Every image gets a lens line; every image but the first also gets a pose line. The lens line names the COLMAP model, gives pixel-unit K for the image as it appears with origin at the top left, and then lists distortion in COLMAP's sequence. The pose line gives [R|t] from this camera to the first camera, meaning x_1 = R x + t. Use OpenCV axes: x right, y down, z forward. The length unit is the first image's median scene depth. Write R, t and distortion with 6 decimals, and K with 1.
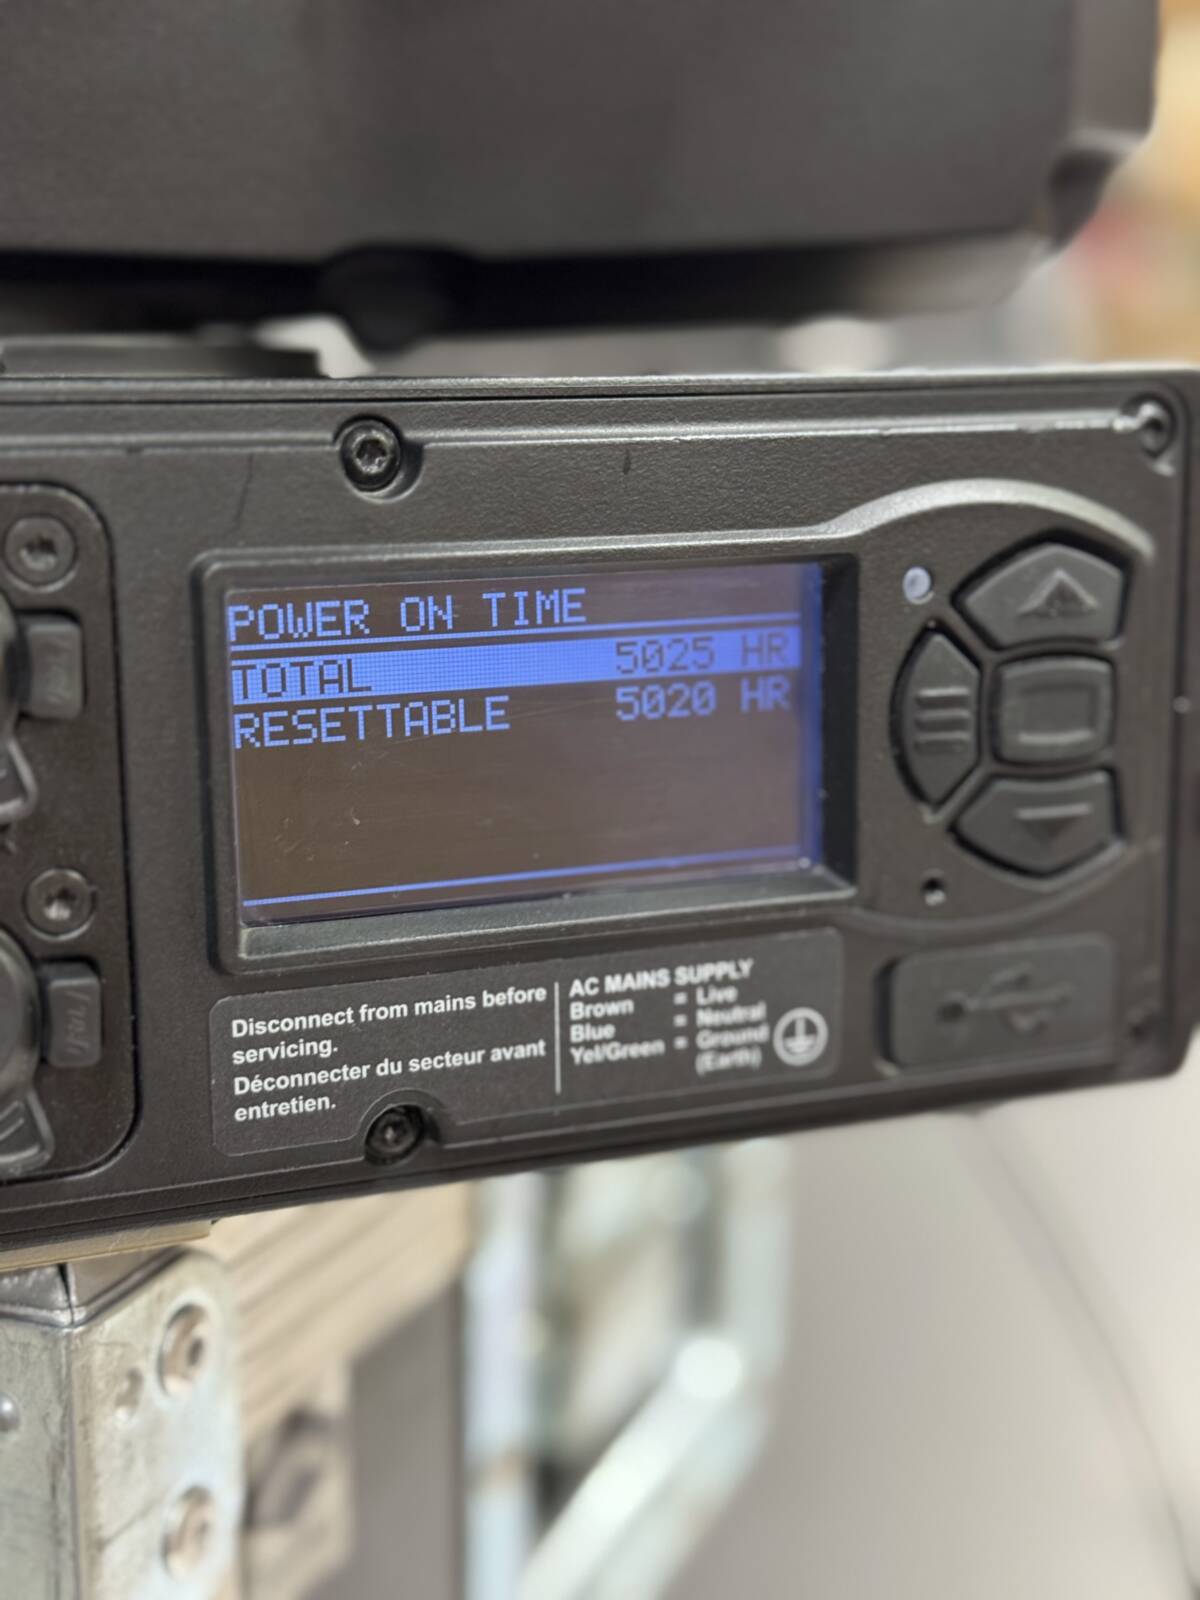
lens RADIAL K [[2372.3, 0, 595.3], [0, 2372.3, 793.9], [0, 0, 1]] dist [0.125935, 0.000000]
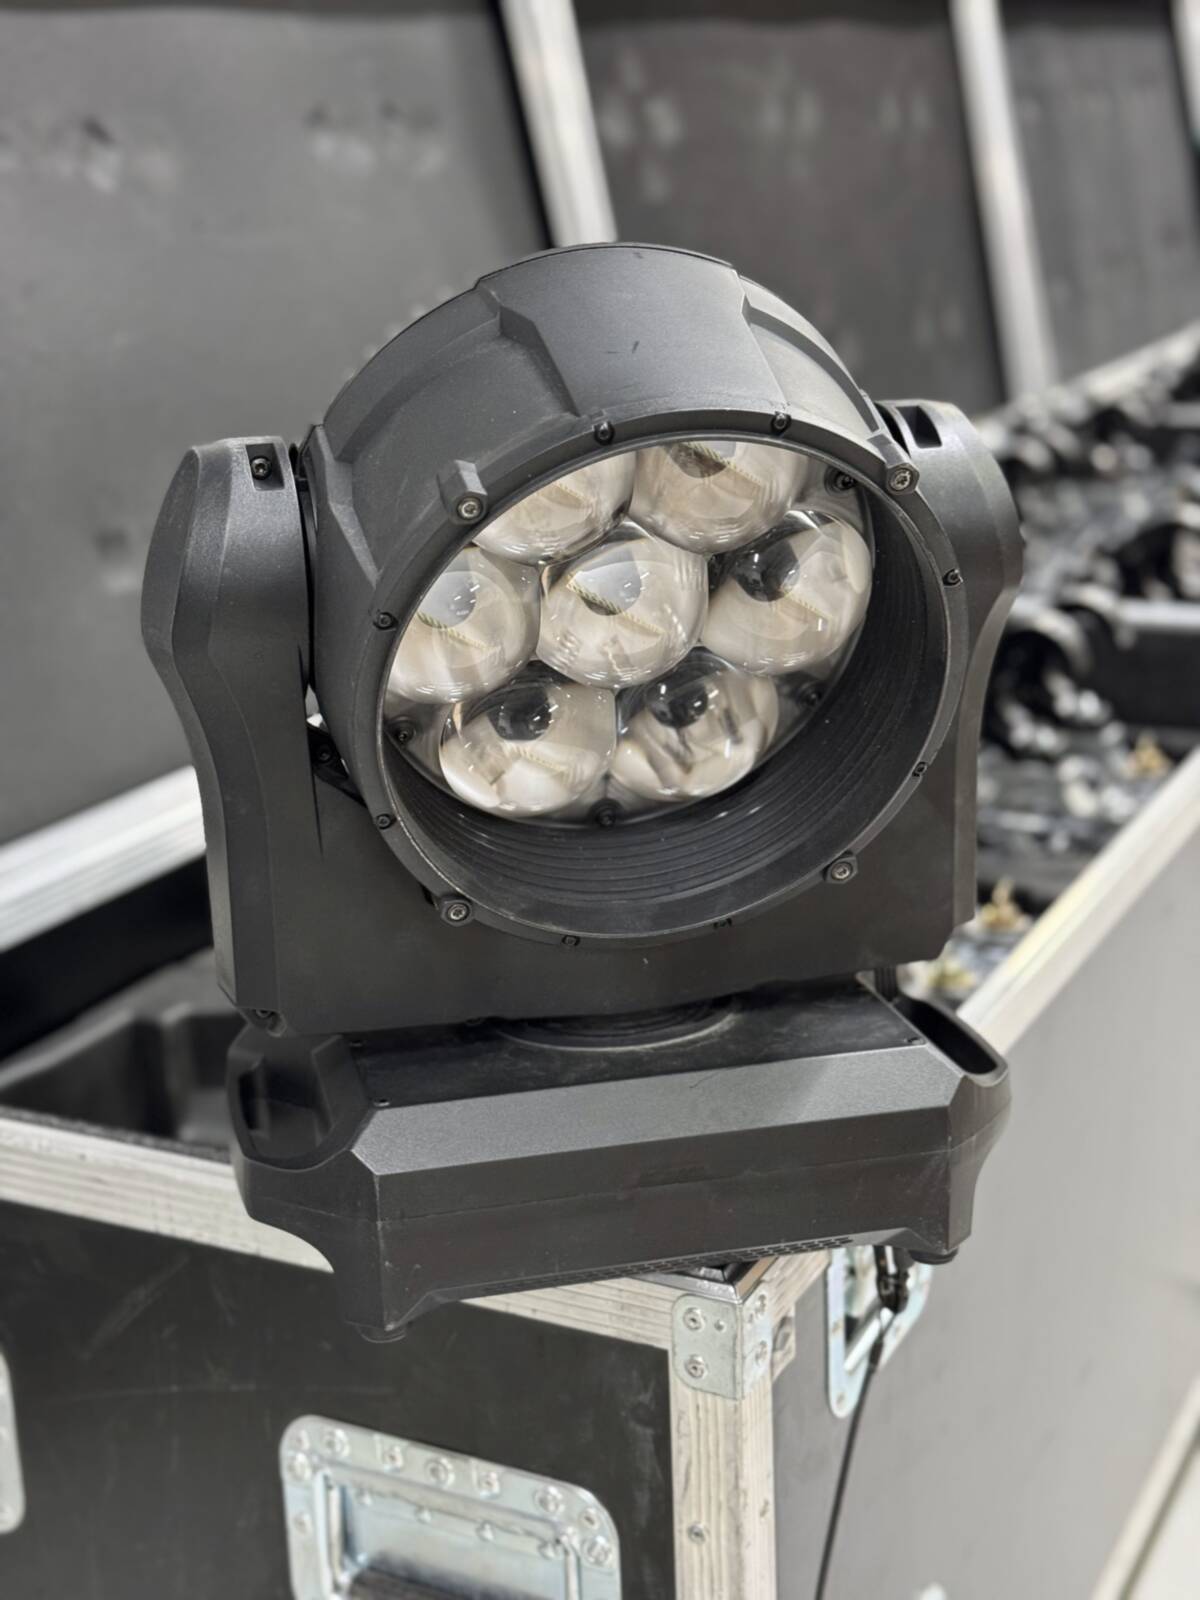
lens RADIAL K [[2372.3, 0, 609.0], [0, 2372.3, 788.7], [0, 0, 1]] dist [0.125935, 0.000000]
pose [[0.995842, -0.005707, -0.090914, -0.066070], [0.014955, 0.994736, 0.101374, -1.000937], [0.089857, -0.102312, 0.990686, -2.760986]]
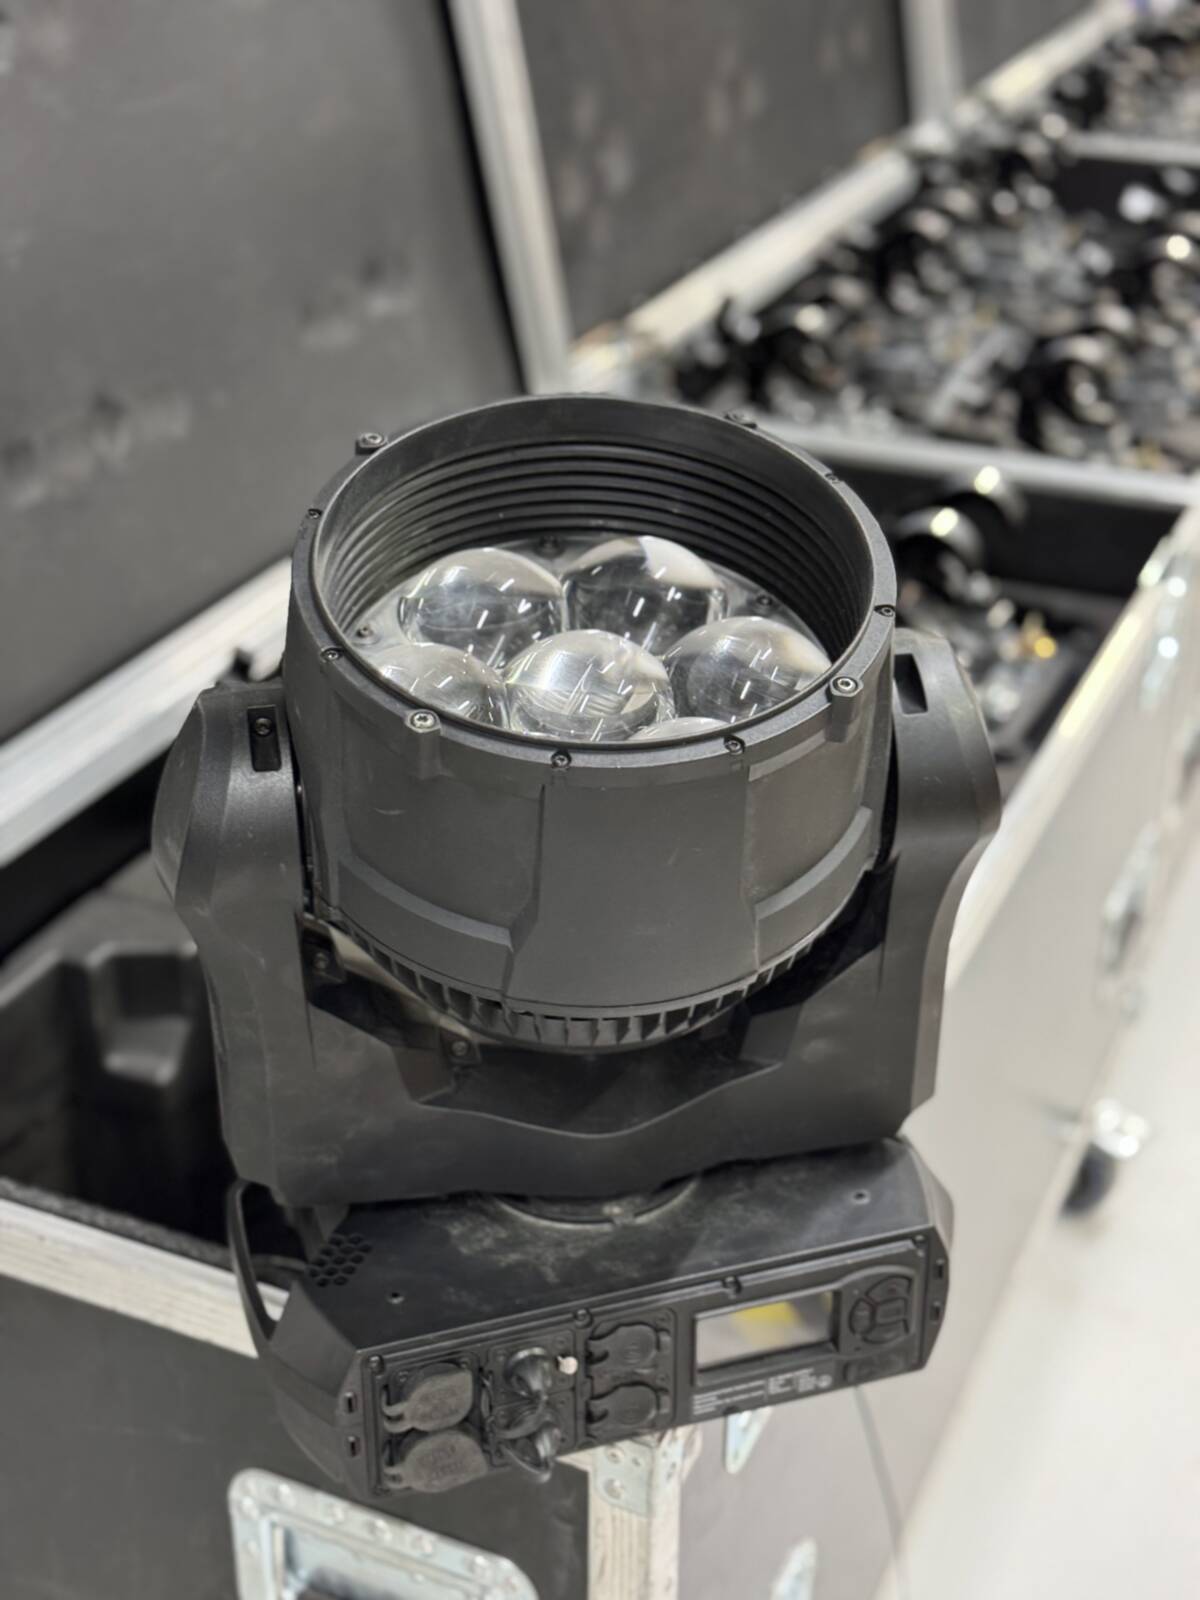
lens RADIAL K [[2372.3, 0, 578.2], [0, 2372.3, 810.8], [0, 0, 1]] dist [0.125935, 0.000000]
pose [[0.998698, 0.027451, -0.042995, -0.195460], [-0.013227, 0.953383, 0.301472, -2.157039], [0.049267, -0.300510, 0.952505, -2.769357]]
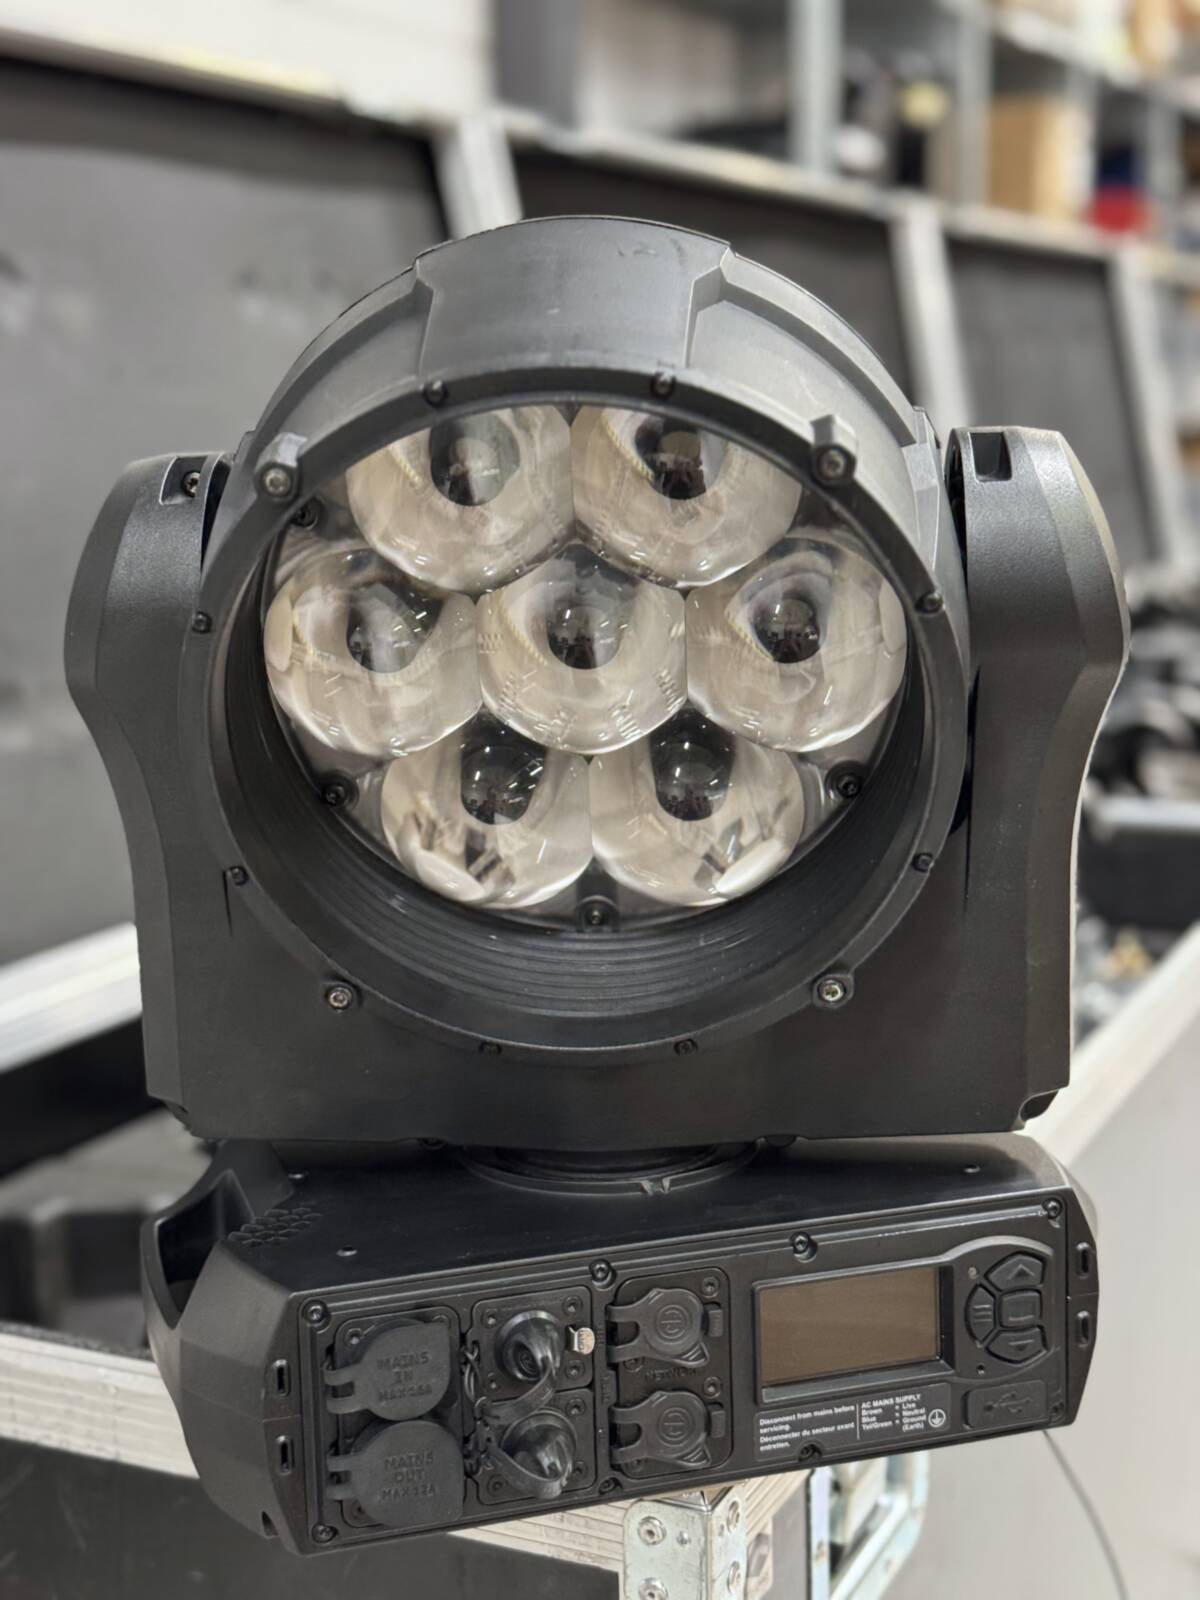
lens RADIAL K [[2372.3, 0, 568.4], [0, 2372.3, 805.6], [0, 0, 1]] dist [0.125935, 0.000000]
pose [[0.997417, -0.005002, -0.071658, -0.163525], [0.004266, 0.999937, -0.010415, -0.666511], [0.071705, 0.010083, 0.997375, -2.146893]]
